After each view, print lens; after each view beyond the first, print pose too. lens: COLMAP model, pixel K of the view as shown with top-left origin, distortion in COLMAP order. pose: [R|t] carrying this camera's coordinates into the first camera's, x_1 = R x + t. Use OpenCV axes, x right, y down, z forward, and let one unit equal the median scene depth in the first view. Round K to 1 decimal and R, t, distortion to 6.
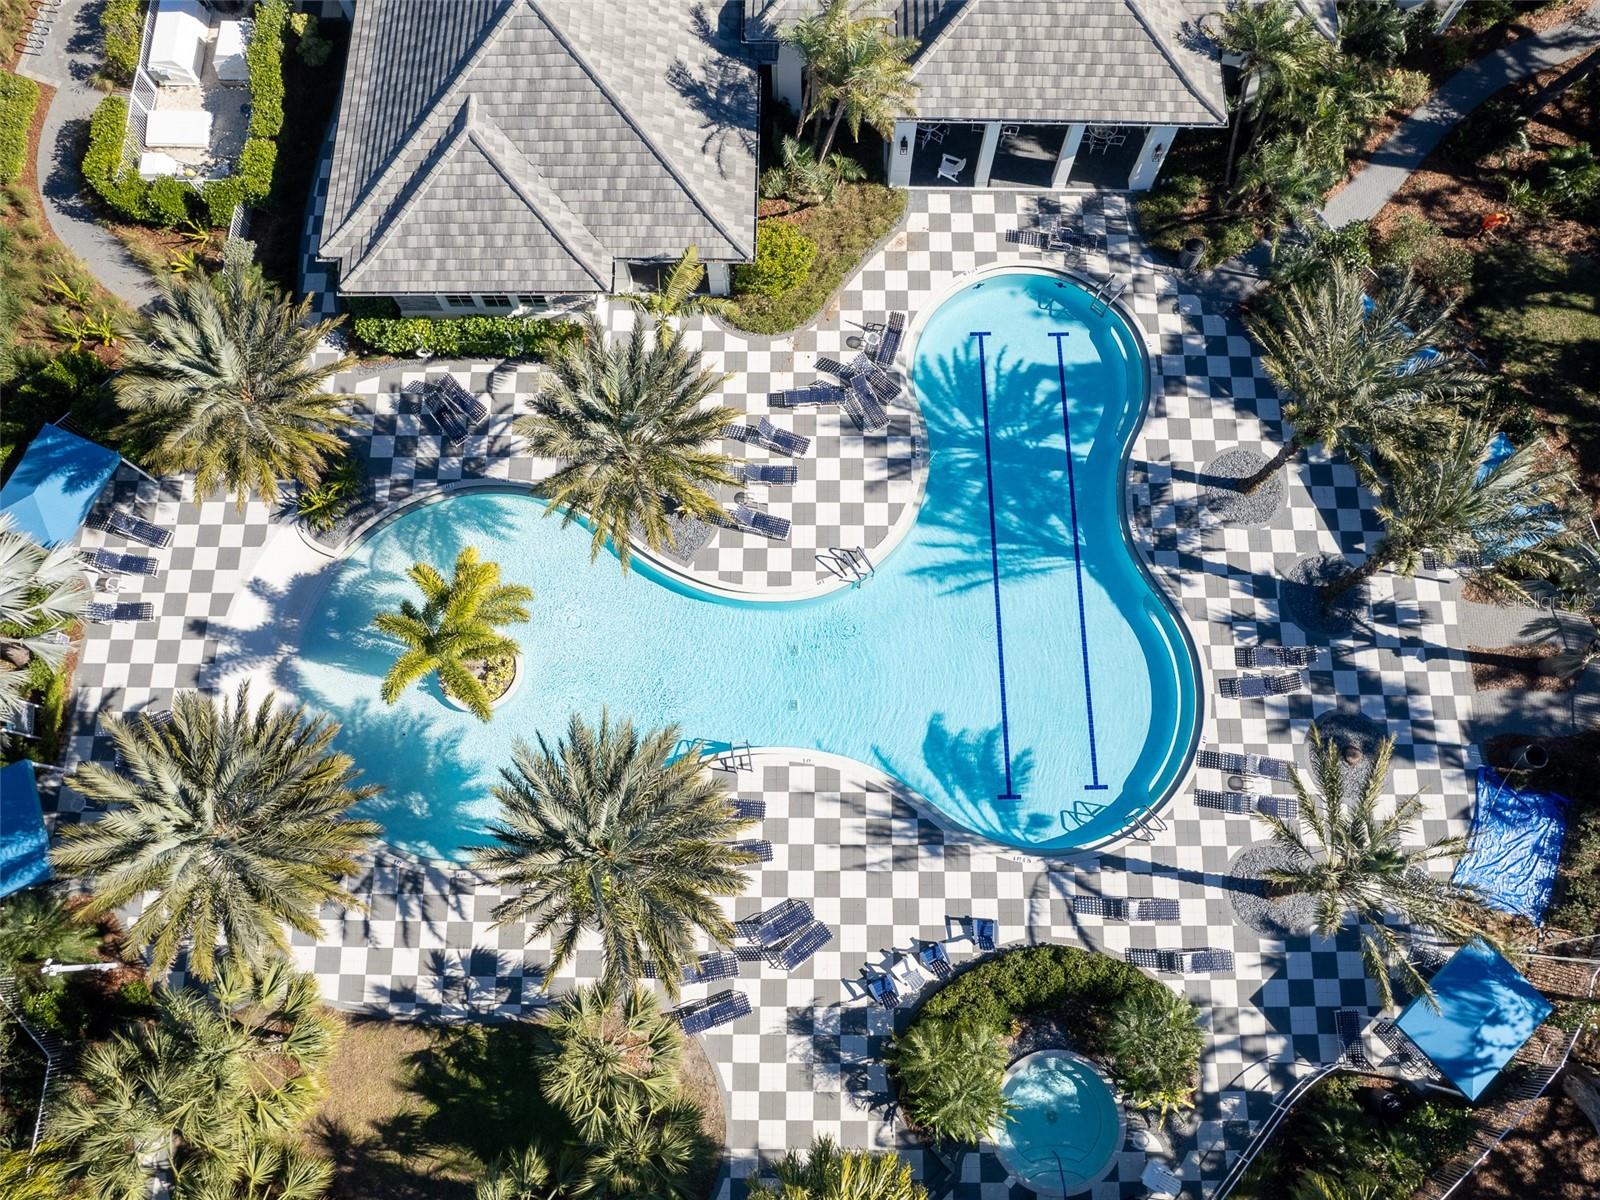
lens RADIAL K [[1153.1, 0, 816.5], [0, 1153.1, 591.0], [0, 0, 1]] dist [-0.051689, 0.021630]
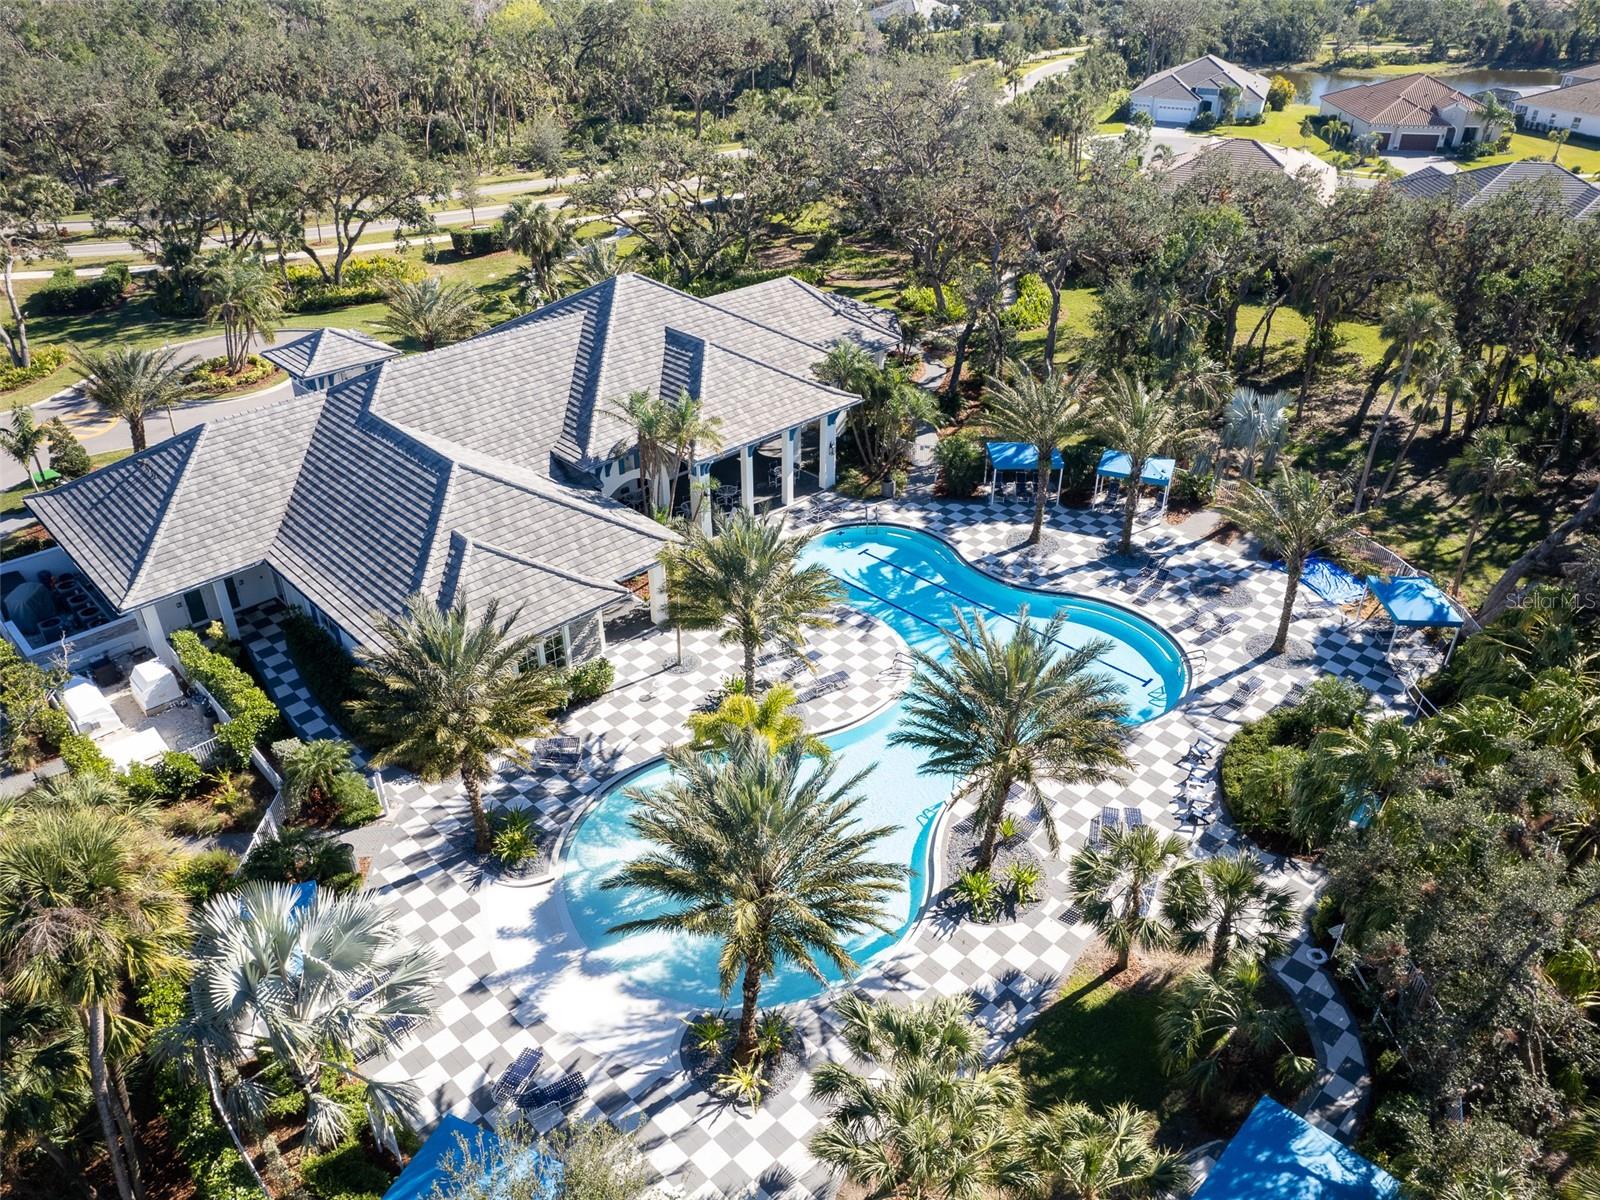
lens RADIAL K [[1153.1, 0, 795.0], [0, 1153.1, 610.0], [0, 0, 1]] dist [-0.051689, 0.021630]
pose [[0.711817, -0.371647, 0.595983, -0.810150], [0.676779, 0.589867, -0.440484, 0.431842], [-0.187846, 0.716893, 0.671400, 0.124704]]
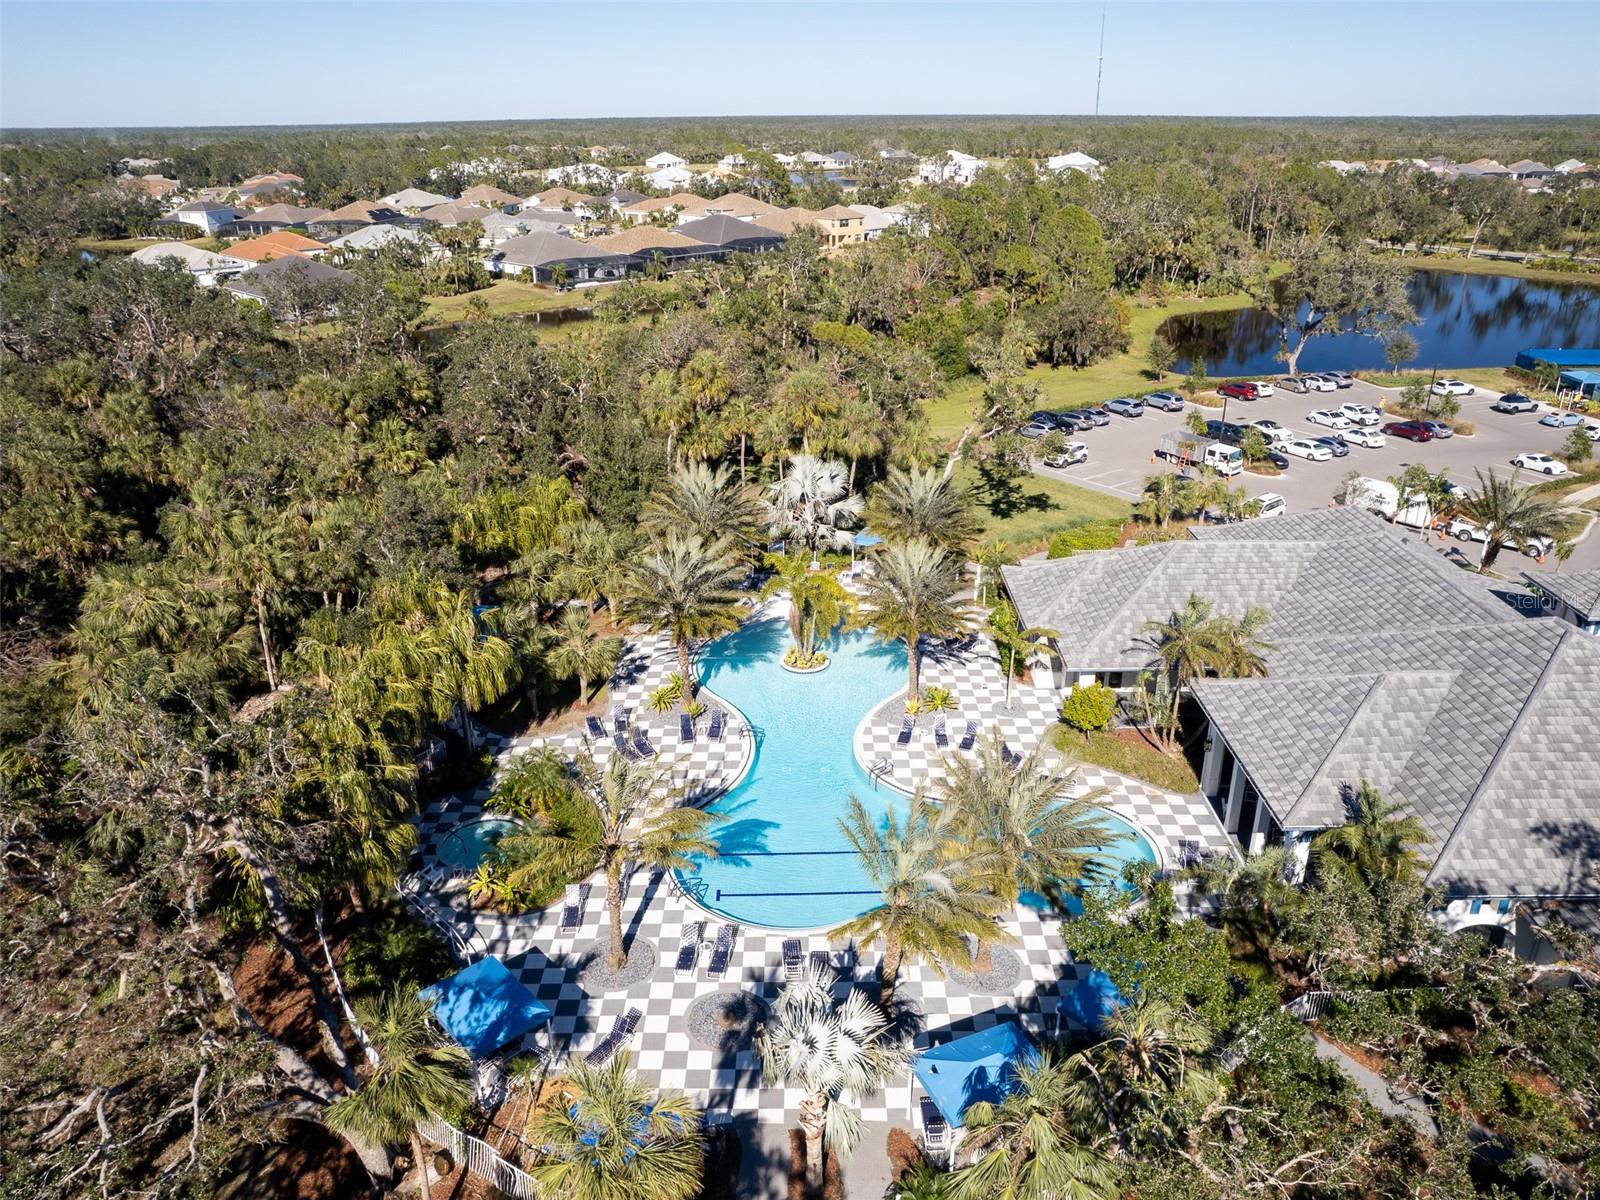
lens RADIAL K [[1153.1, 0, 808.1], [0, 1153.1, 591.0], [0, 0, 1]] dist [-0.051689, 0.021630]
pose [[0.009139, 0.382488, -0.923915, 1.292618], [-0.963086, 0.251956, 0.094780, -0.129922], [0.269039, 0.888944, 0.370671, 0.262916]]
